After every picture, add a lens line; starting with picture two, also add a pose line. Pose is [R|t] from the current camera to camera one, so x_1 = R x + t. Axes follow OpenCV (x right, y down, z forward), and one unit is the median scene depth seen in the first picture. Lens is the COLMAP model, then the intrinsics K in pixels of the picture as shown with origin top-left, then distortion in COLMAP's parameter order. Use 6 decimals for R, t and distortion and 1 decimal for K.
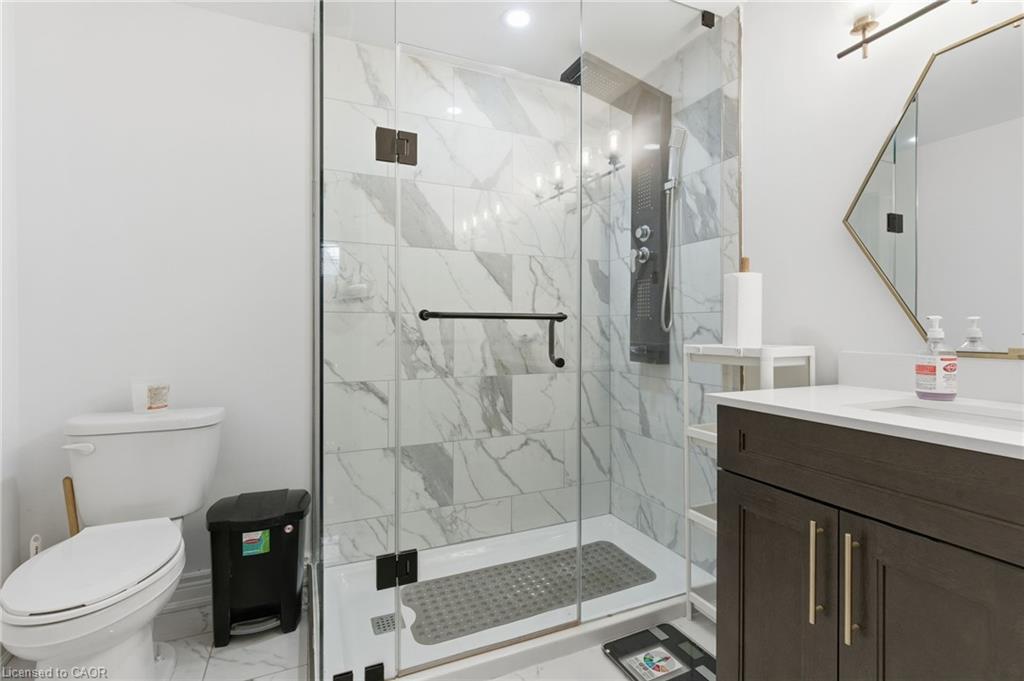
lens RADIAL K [[472.7, 0, 512.9], [0, 472.7, 327.7], [0, 0, 1]] dist [0.014091, -0.010025]
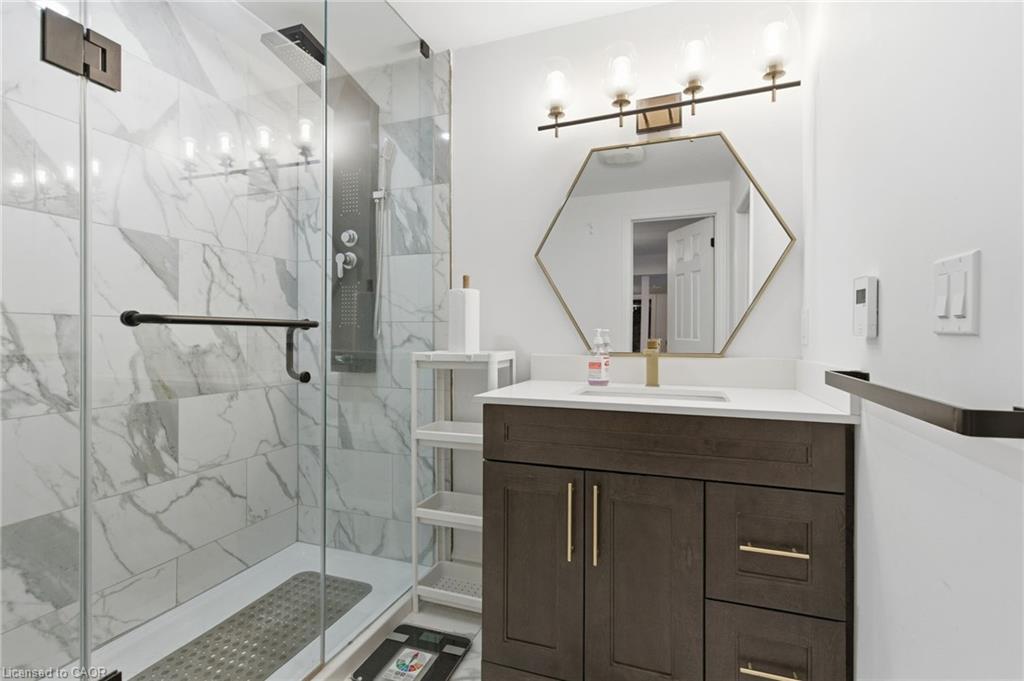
lens RADIAL K [[476.6, 0, 513.6], [0, 476.6, 337.1], [0, 0, 1]] dist [0.007740, -0.000954]
pose [[0.693638, -0.001456, 0.720323, -0.197768], [-0.002183, 0.999989, 0.004123, -0.002501], [-0.720321, -0.004432, 0.693627, 0.087871]]
